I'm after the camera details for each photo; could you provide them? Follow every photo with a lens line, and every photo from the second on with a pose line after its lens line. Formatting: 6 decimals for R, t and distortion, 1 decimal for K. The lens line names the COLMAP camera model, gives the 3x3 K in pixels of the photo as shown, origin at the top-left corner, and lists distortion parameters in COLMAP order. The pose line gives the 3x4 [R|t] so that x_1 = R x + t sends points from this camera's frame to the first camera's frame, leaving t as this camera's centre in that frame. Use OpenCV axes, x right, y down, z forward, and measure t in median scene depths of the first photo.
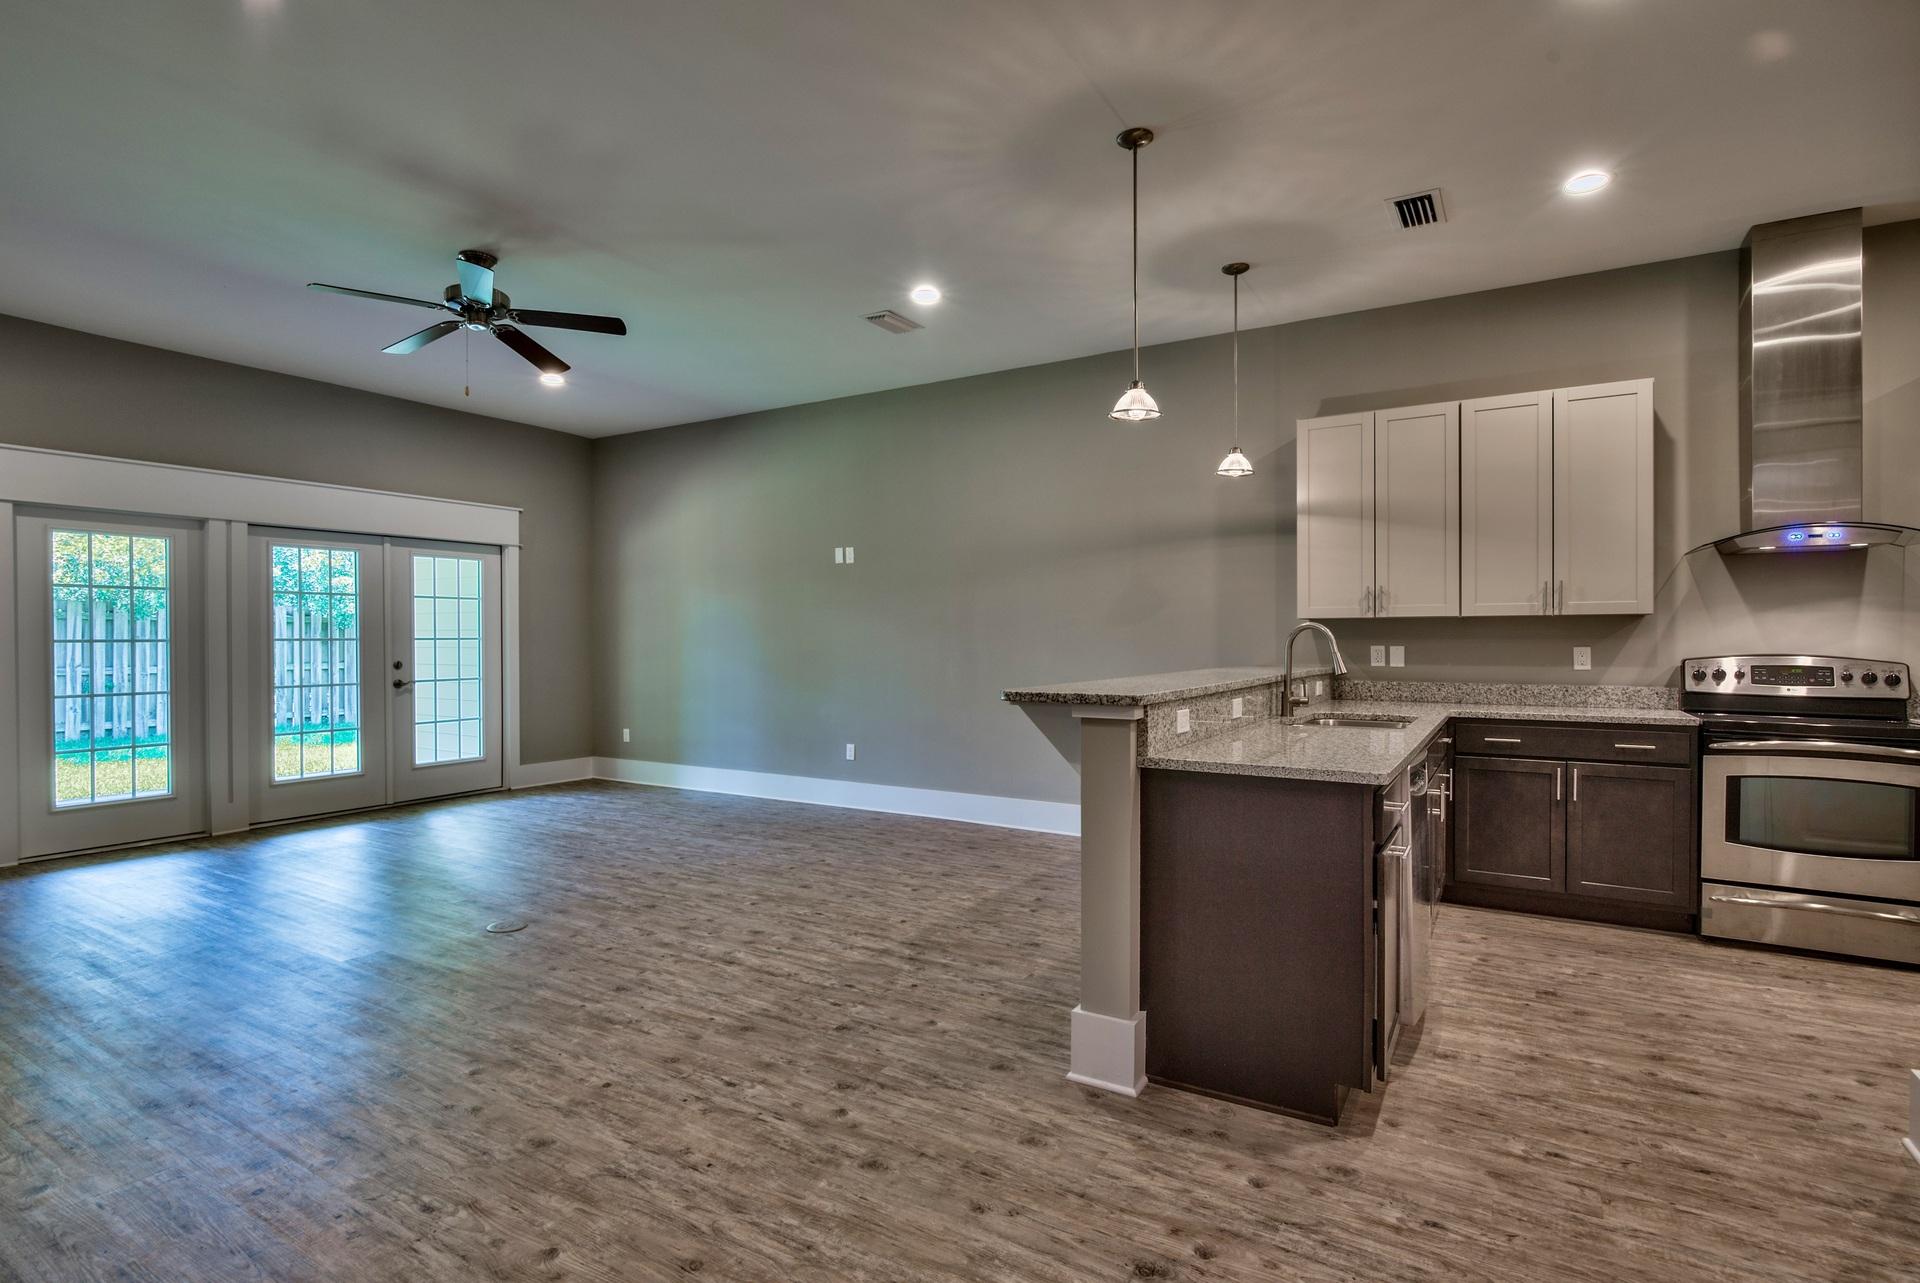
lens RADIAL K [[938.6, 0, 960.0], [0, 938.6, 641.5], [0, 0, 1]] dist [0.029264, -0.018913]
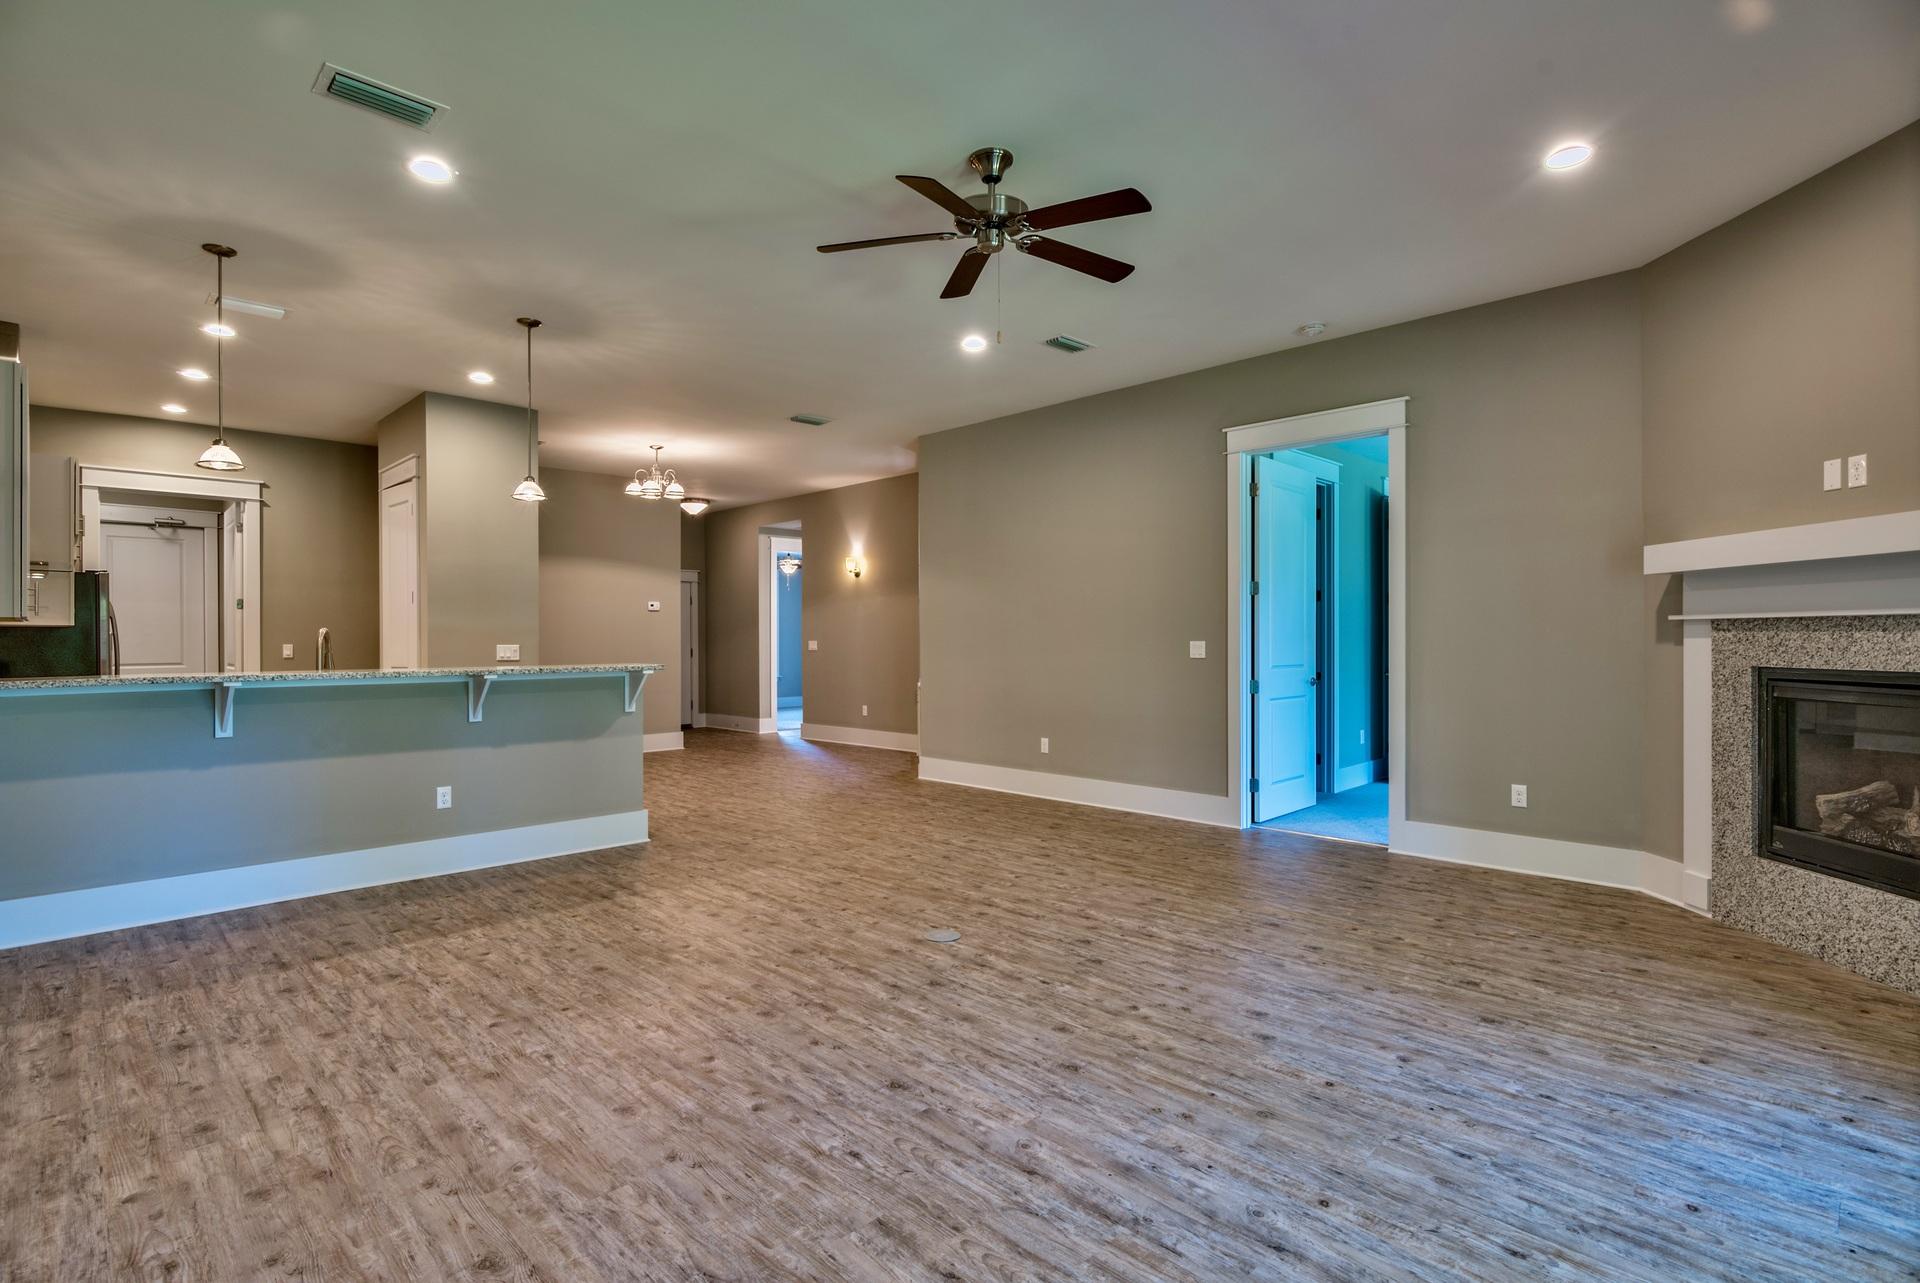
lens RADIAL K [[902.5, 0, 954.1], [0, 902.5, 636.6], [0, 0, 1]] dist [-0.001581, -0.000189]
pose [[-0.970051, 0.005740, 0.242835, -0.708005], [0.006276, 0.999979, 0.001432, -0.006041], [-0.242822, 0.002914, -0.970067, 1.868798]]
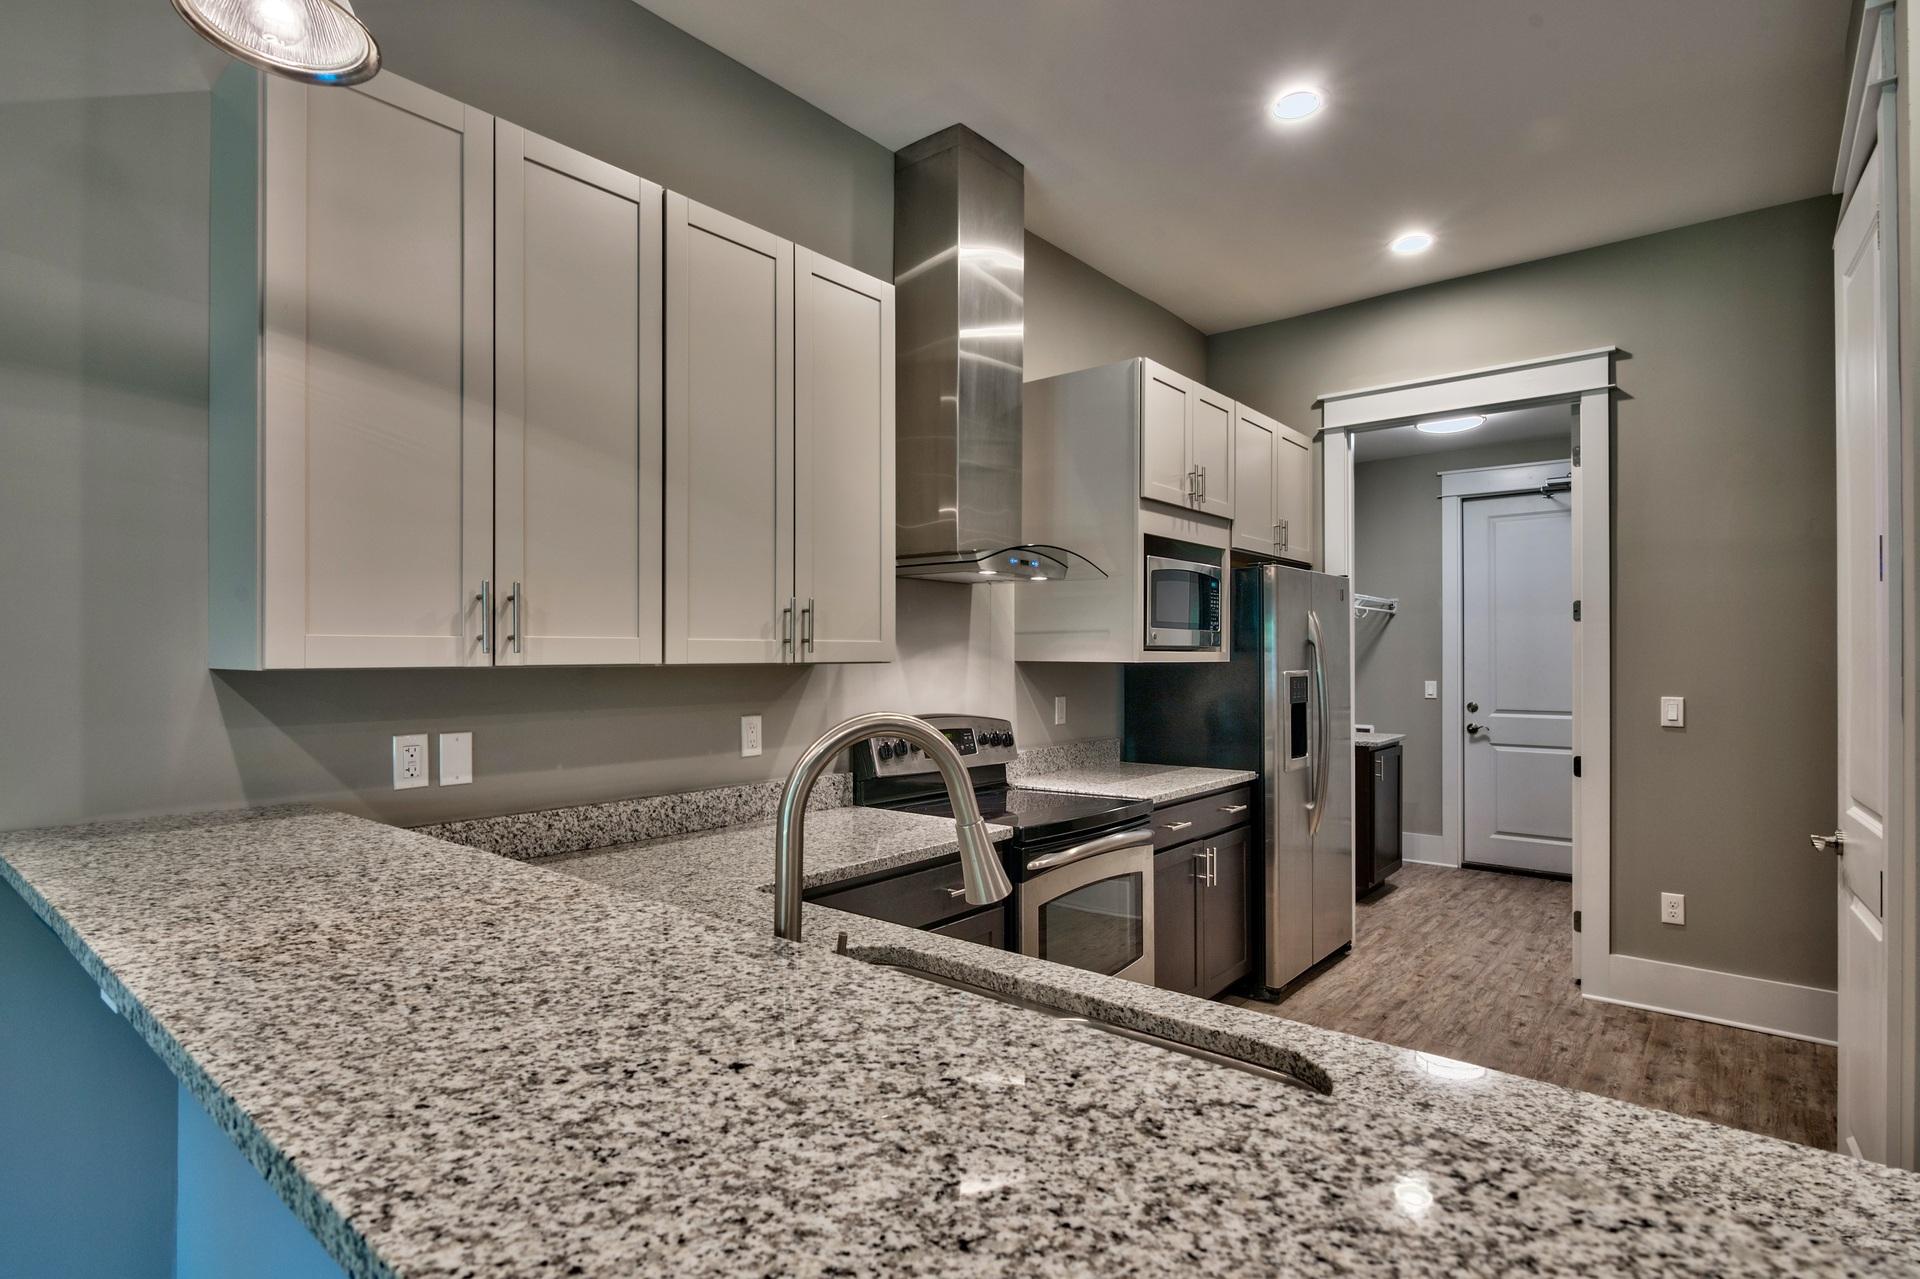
lens RADIAL K [[974.9, 0, 934.5], [0, 974.9, 653.2], [0, 0, 1]] dist [-0.001124, -0.000054]
pose [[0.155397, 0.002632, 0.987849, 0.101046], [0.004910, 0.999982, -0.003437, -0.033918], [-0.987840, 0.005385, 0.155381, 0.901263]]
